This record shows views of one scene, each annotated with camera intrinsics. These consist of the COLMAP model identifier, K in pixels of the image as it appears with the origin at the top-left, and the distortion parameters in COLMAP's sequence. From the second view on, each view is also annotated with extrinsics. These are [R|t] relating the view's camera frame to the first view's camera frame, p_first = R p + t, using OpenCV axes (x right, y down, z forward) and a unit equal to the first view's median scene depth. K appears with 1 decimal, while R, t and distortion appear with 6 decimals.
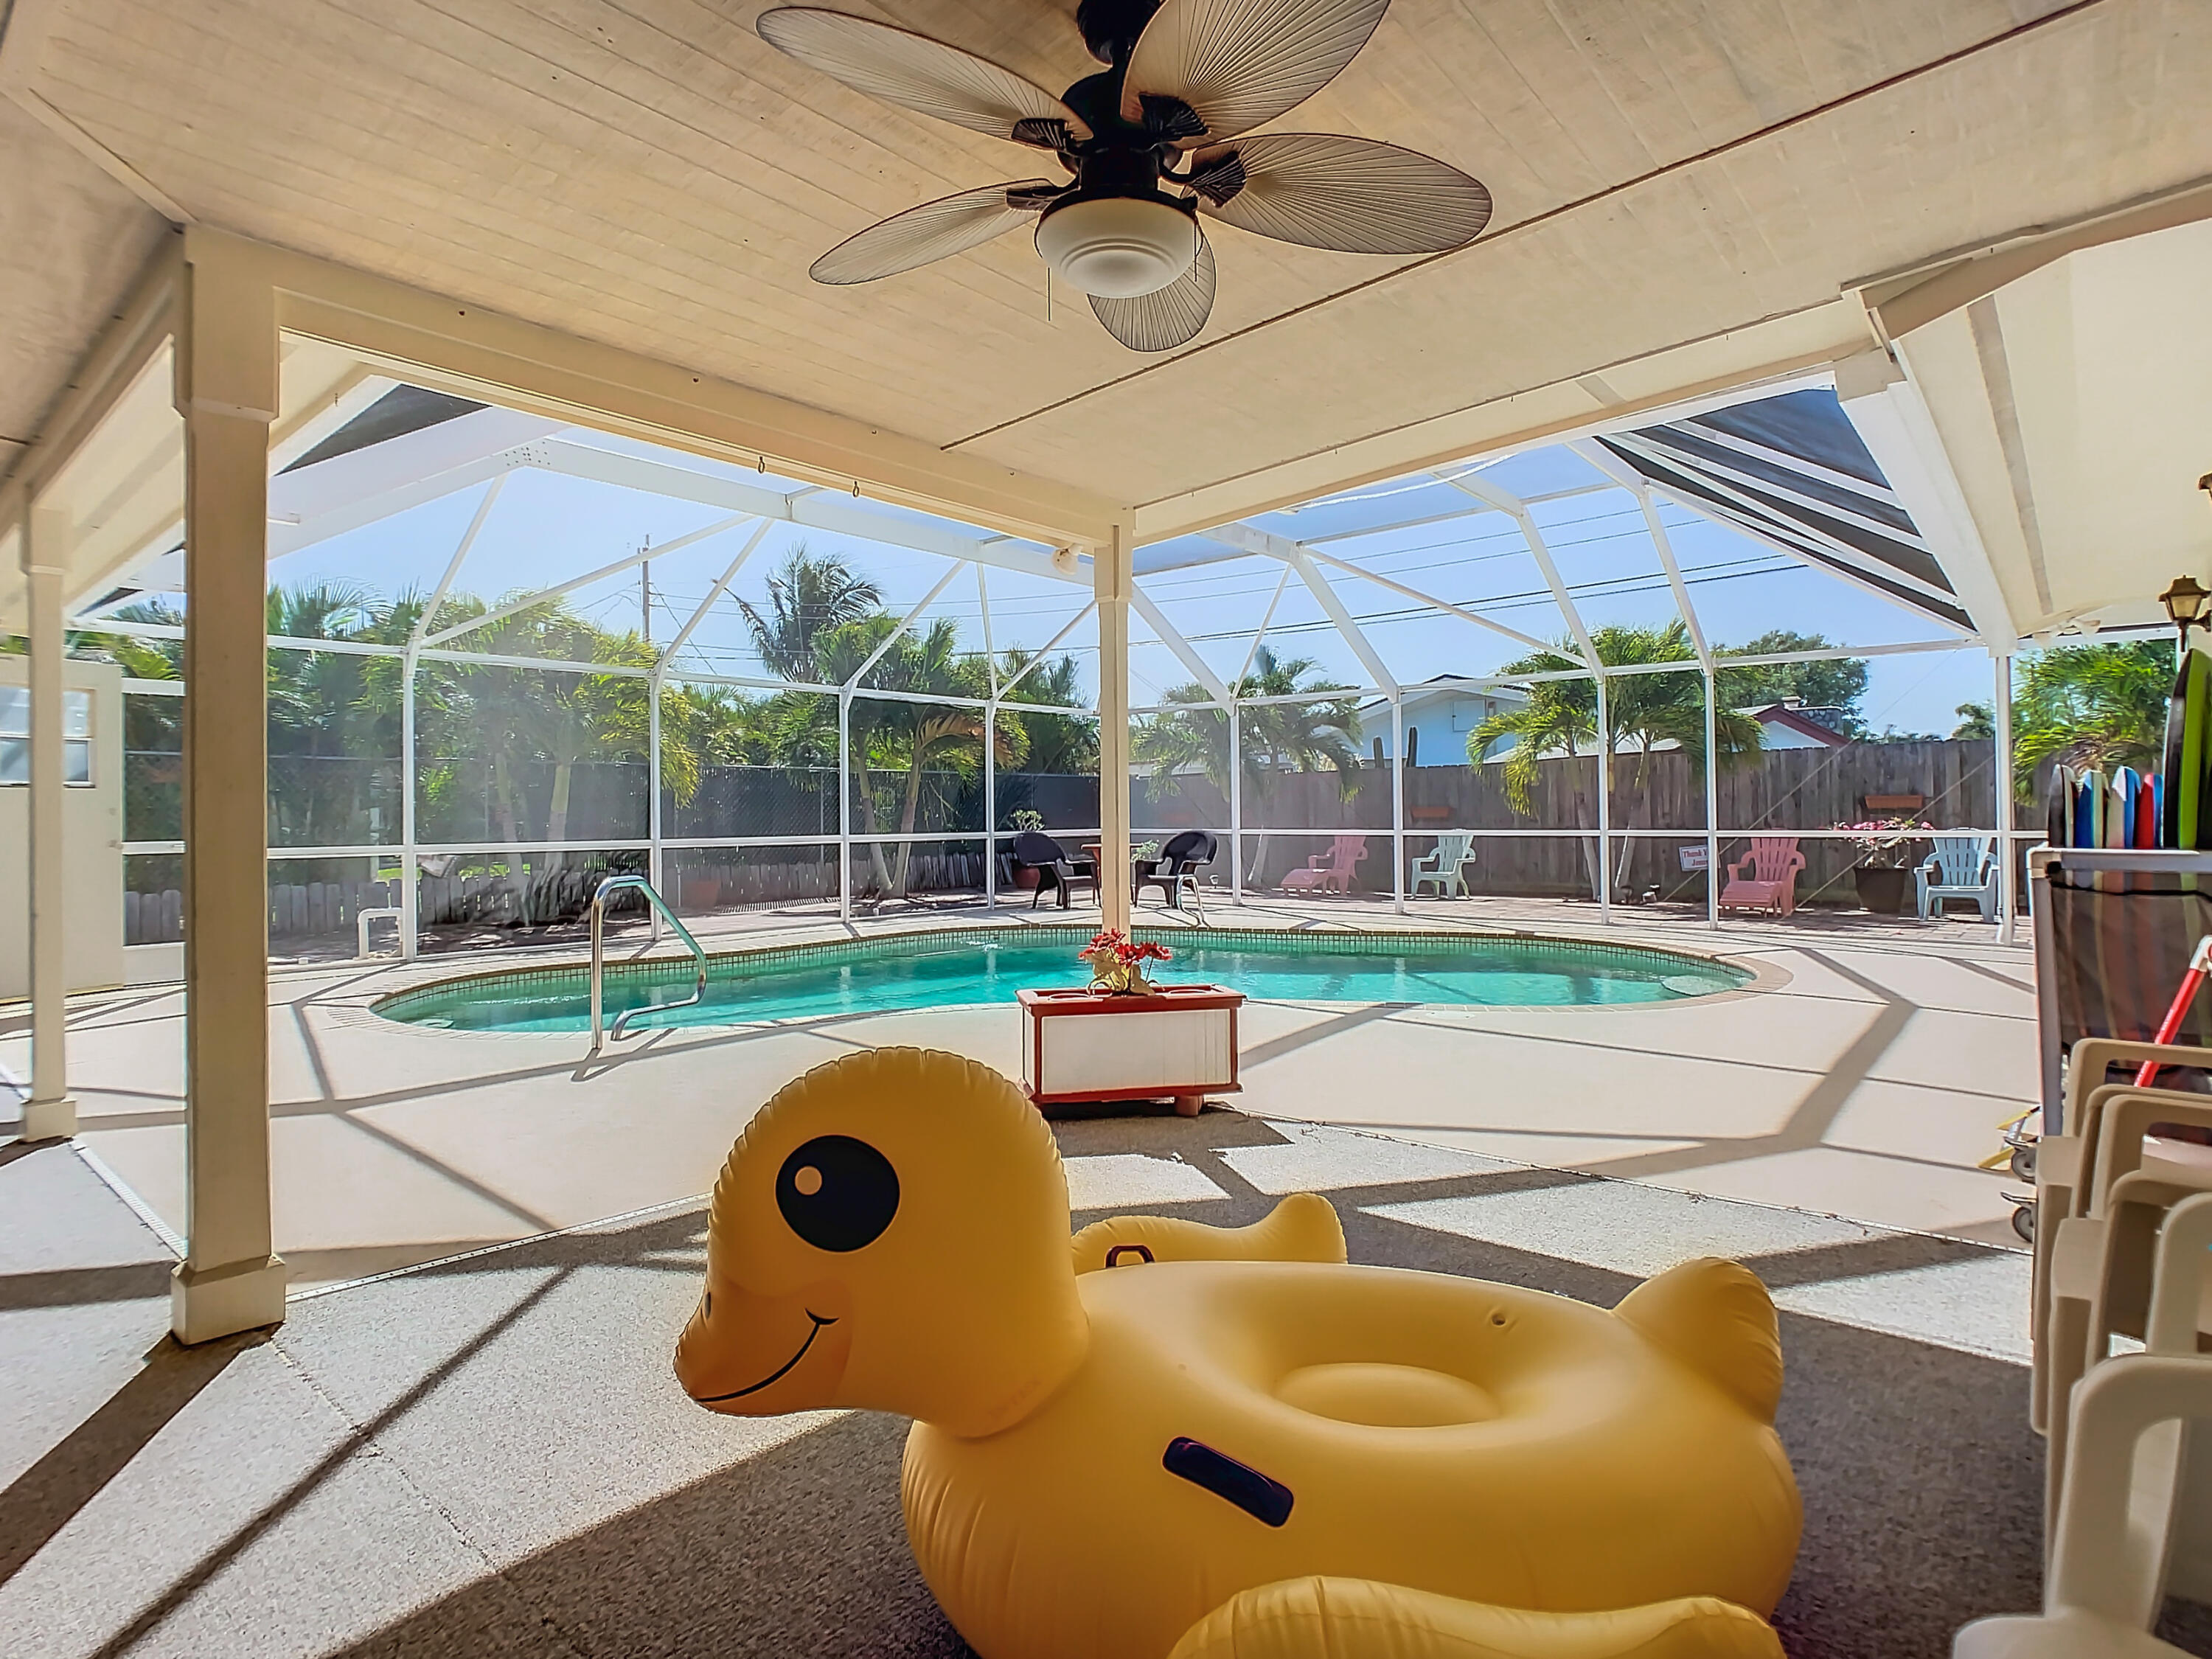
lens RADIAL K [[1189.1, 0, 1110.4], [0, 1189.1, 808.7], [0, 0, 1]] dist [-0.035691, 0.019252]
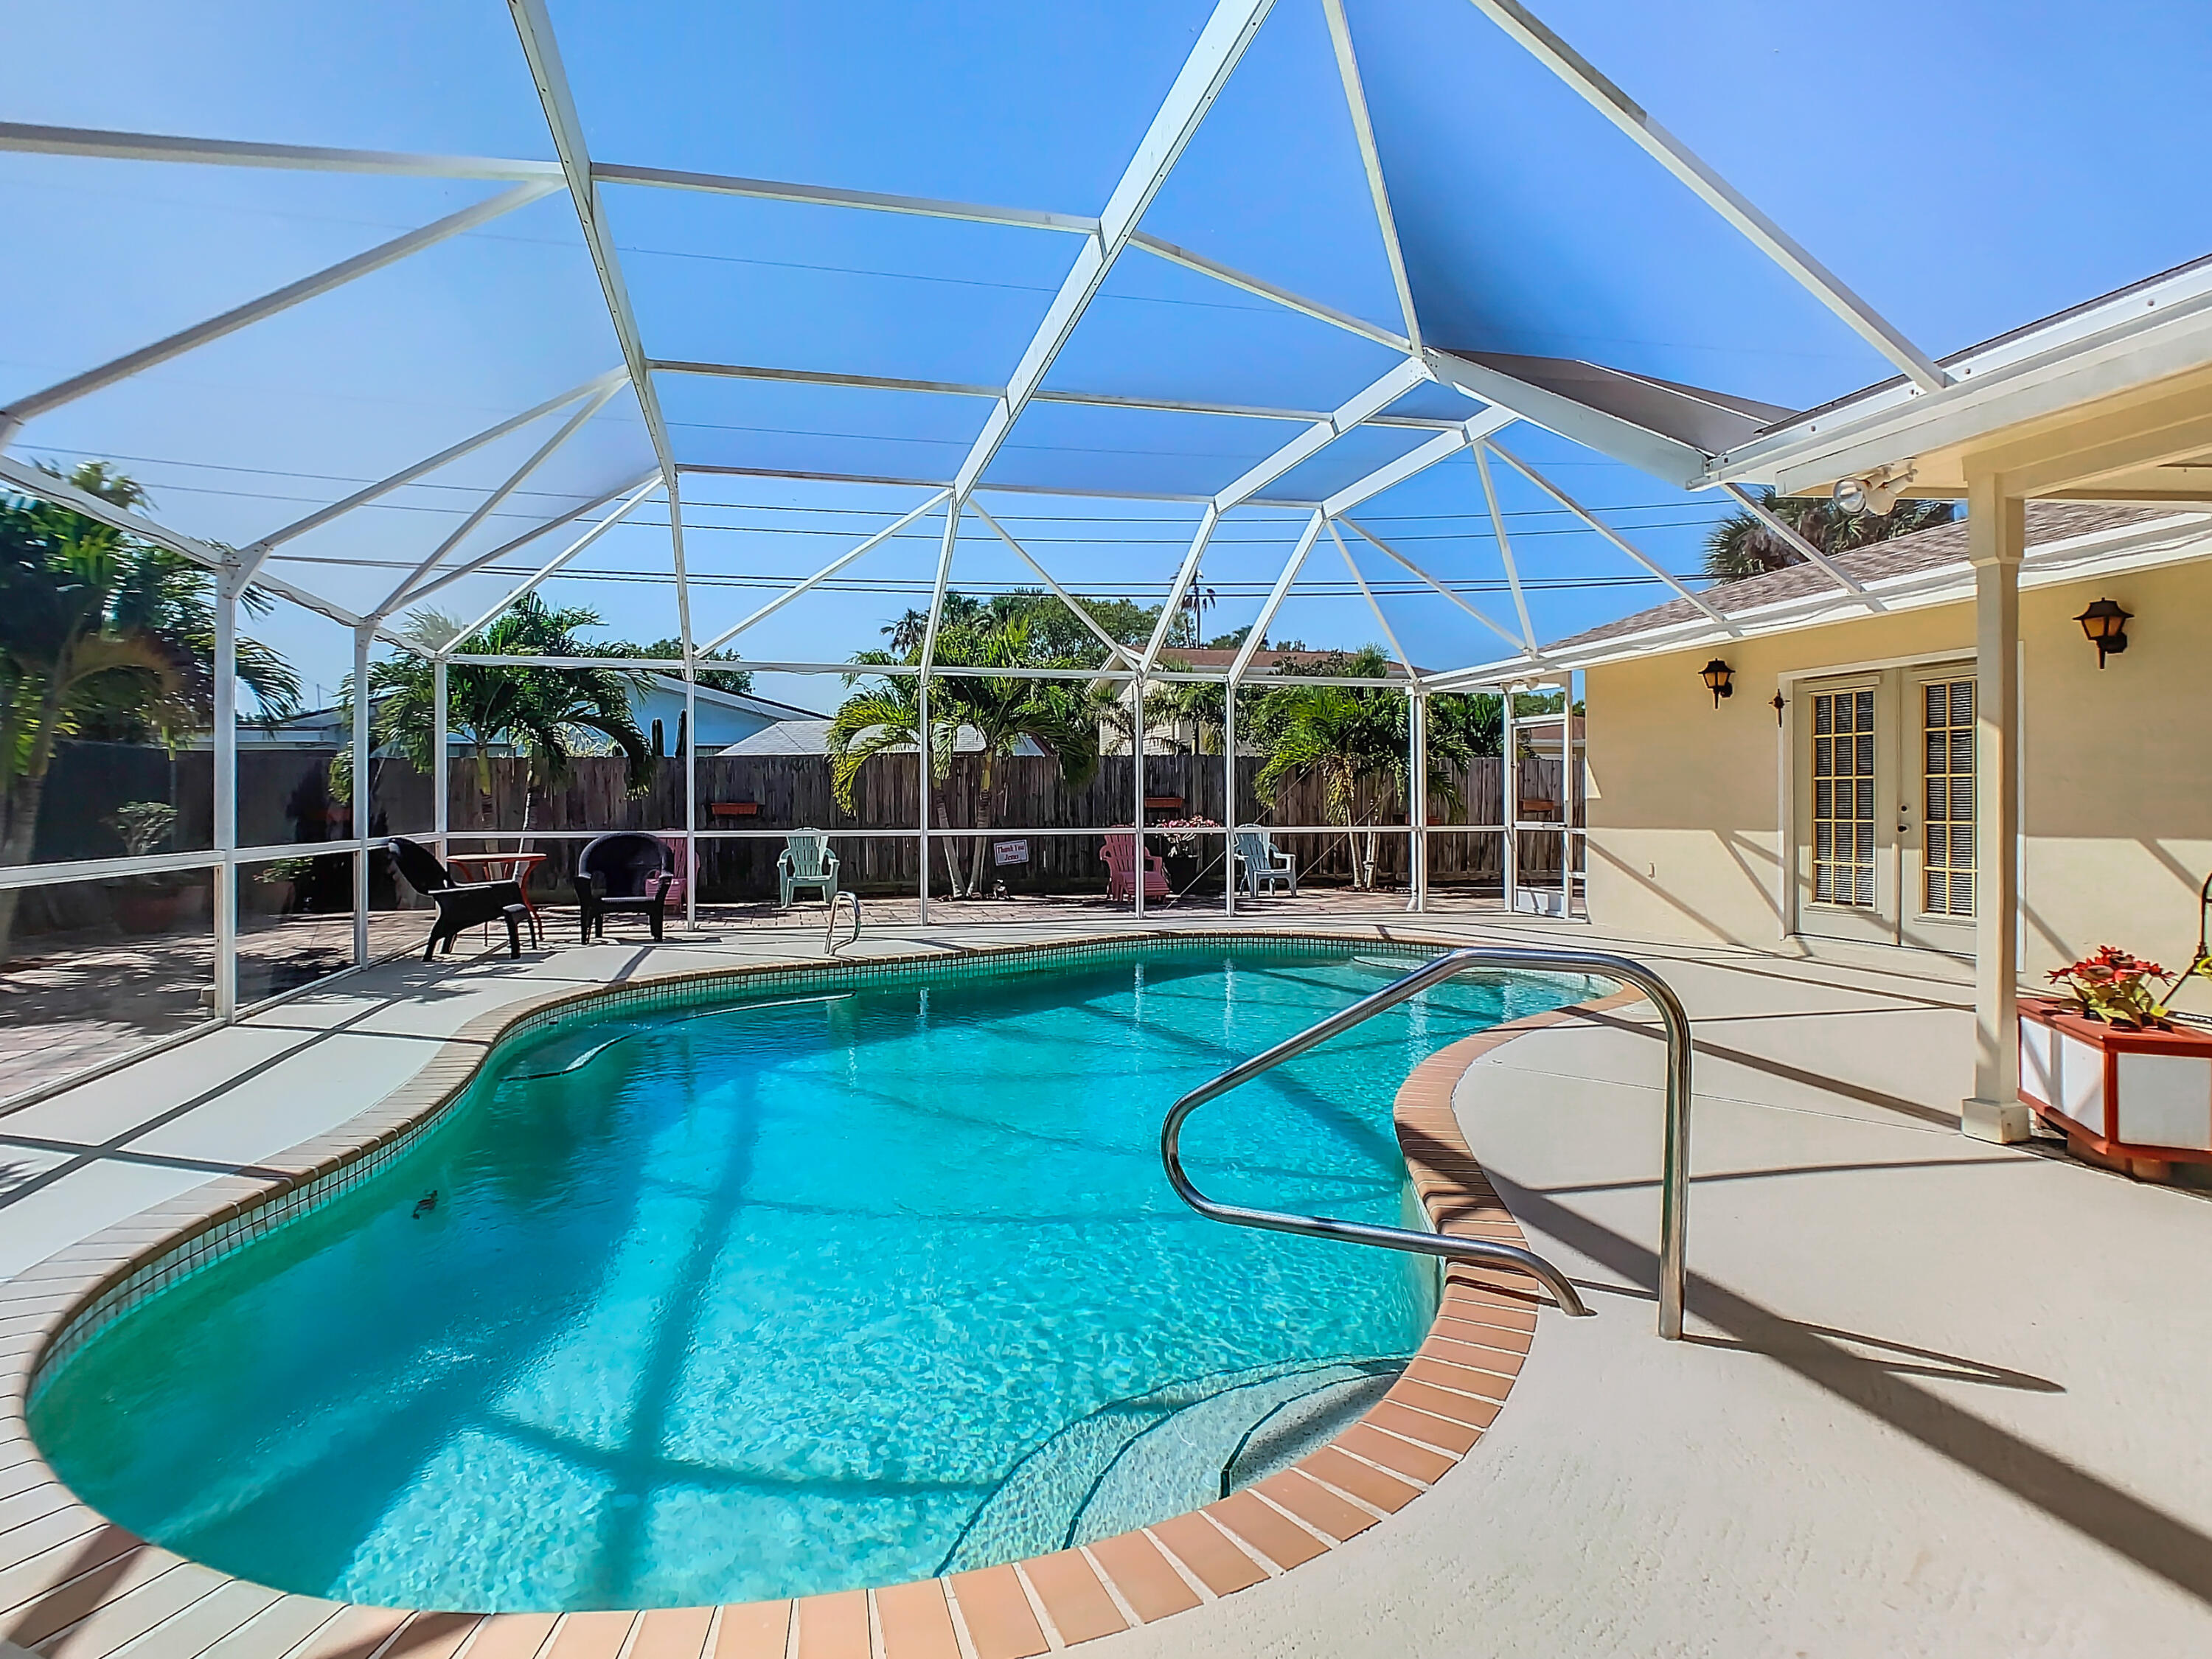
lens RADIAL K [[1189.1, 0, 1110.4], [0, 1189.1, 808.7], [0, 0, 1]] dist [-0.035691, 0.019252]
pose [[0.576738, 0.010425, 0.816863, -0.338794], [-0.009721, 0.999935, -0.005898, 0.006528], [-0.816872, -0.004539, 0.576802, 0.338379]]
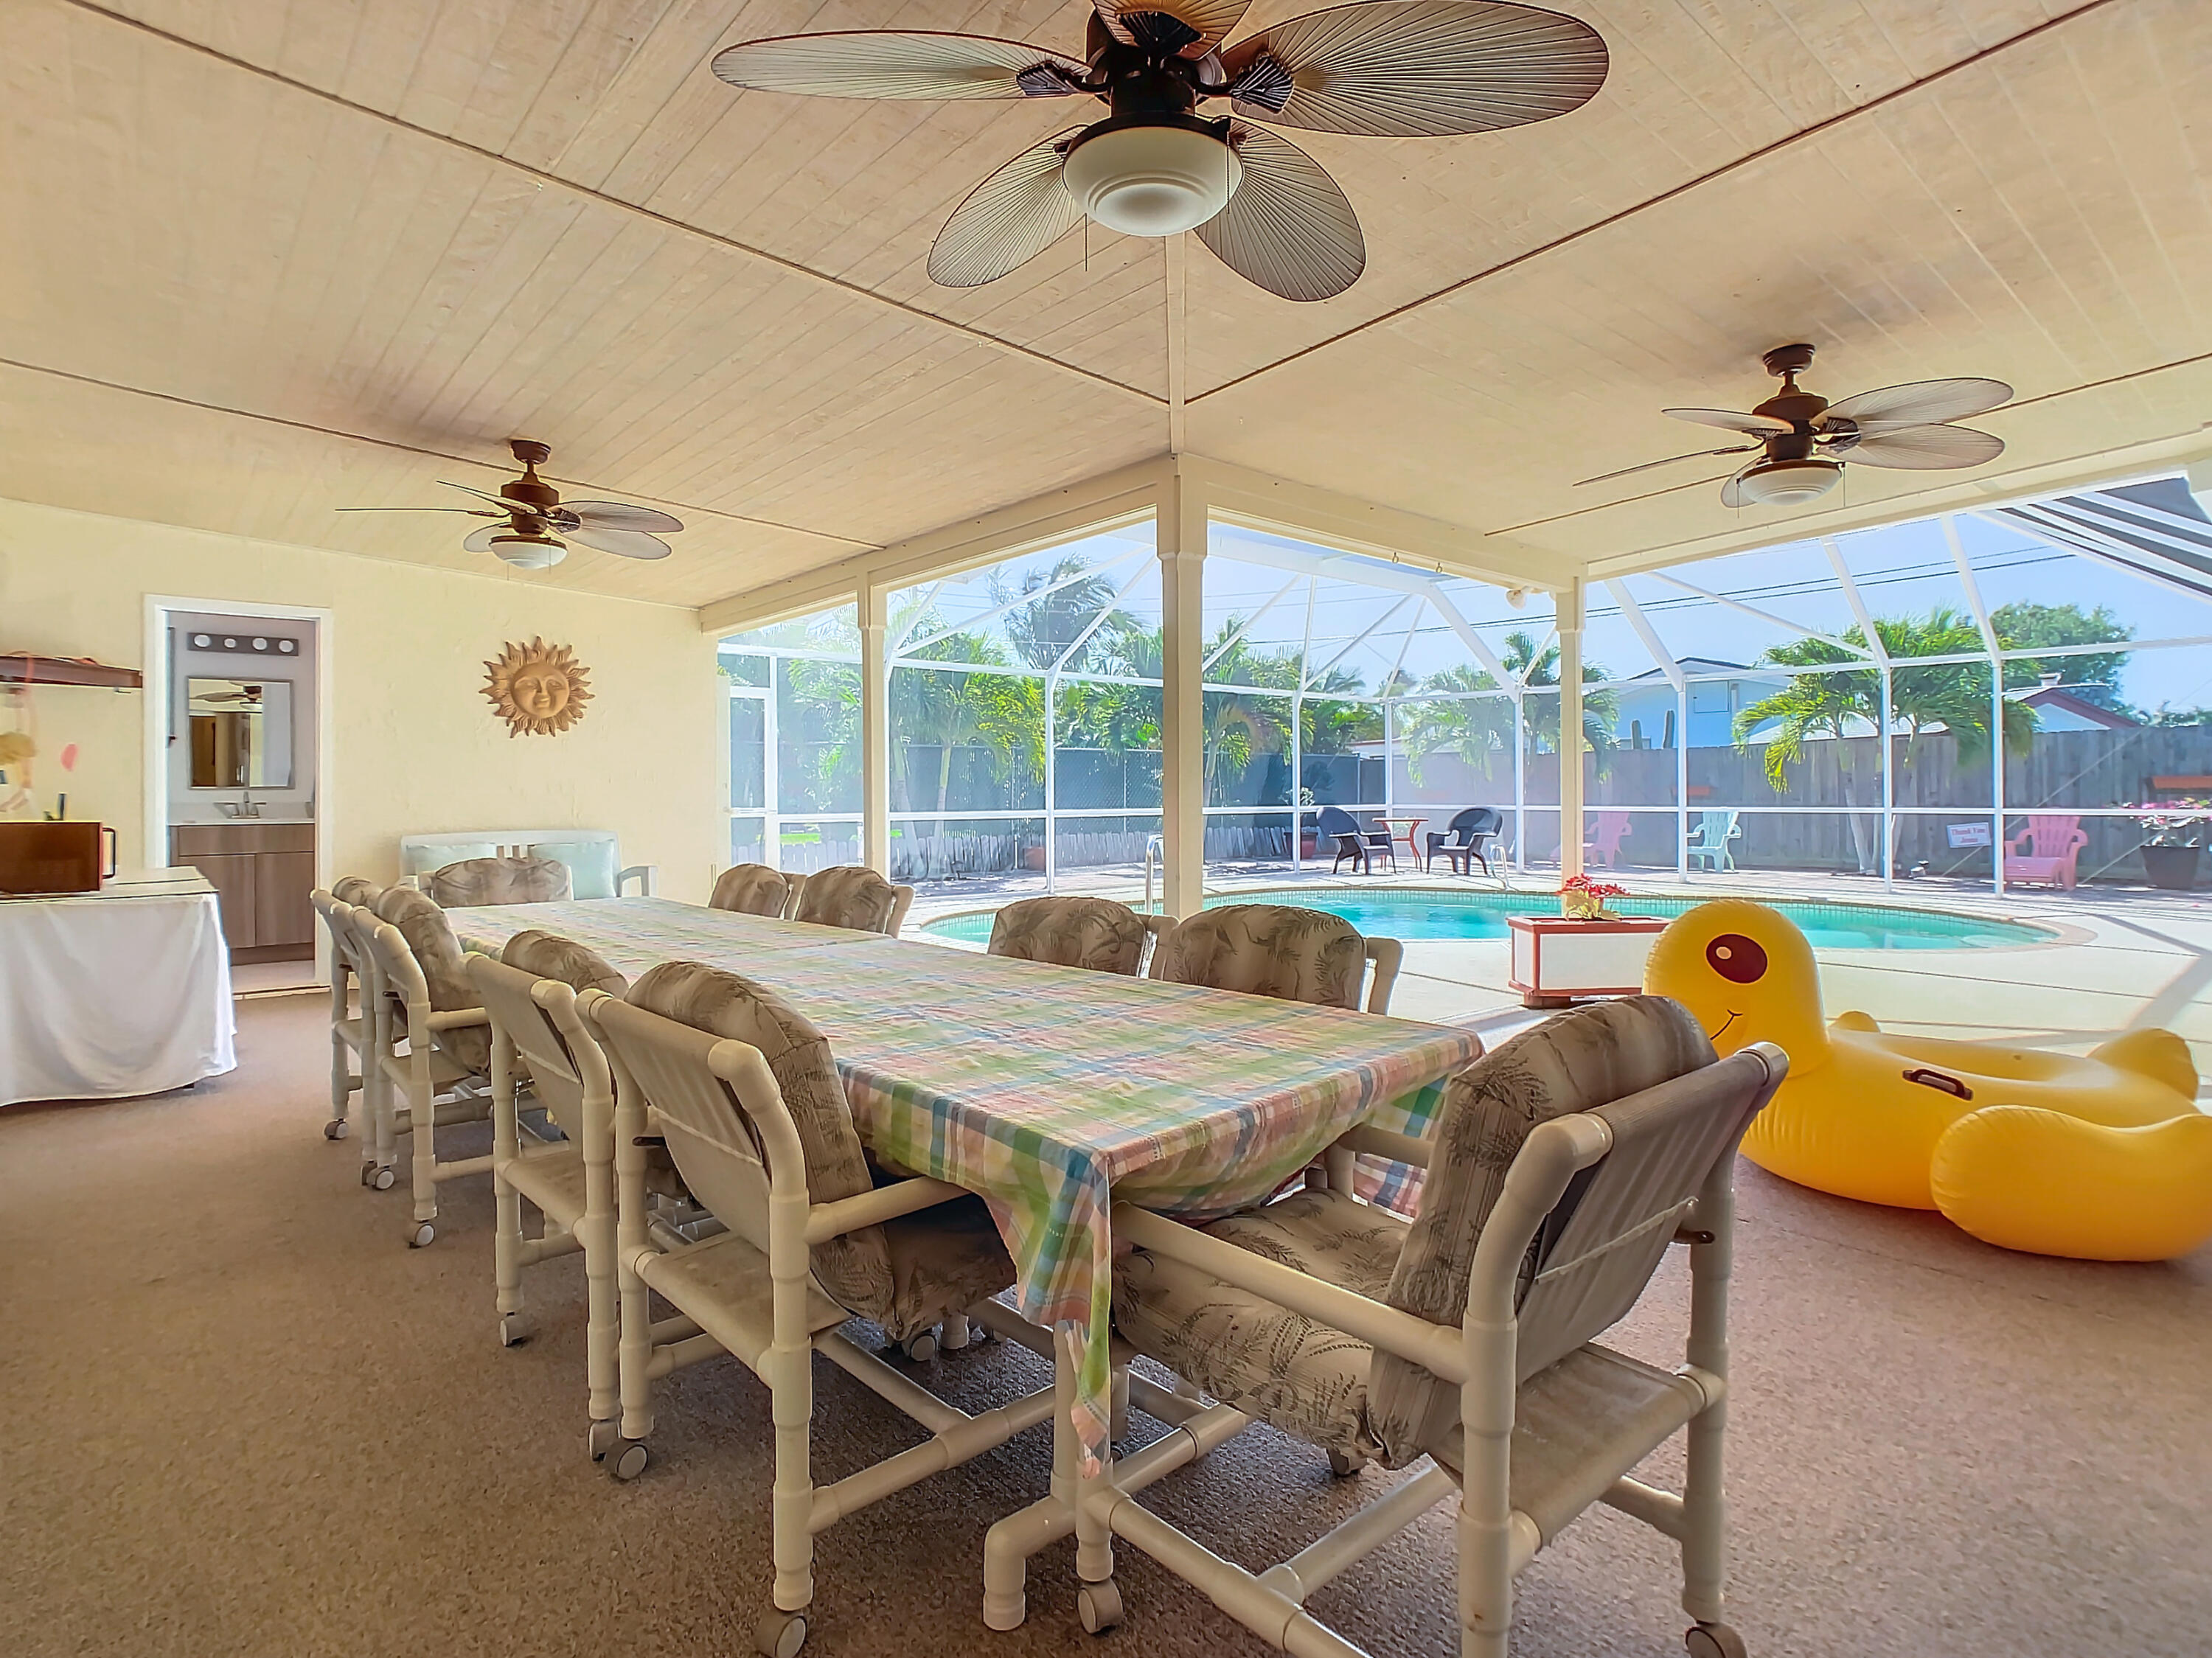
lens RADIAL K [[1182.4, 0, 1108.6], [0, 1182.4, 790.0], [0, 0, 1]] dist [-0.074623, 0.053633]
pose [[0.988570, 0.004032, -0.150712, -0.108494], [-0.003491, 0.999986, 0.003855, 0.000303], [0.150725, -0.003285, 0.988570, -0.135360]]
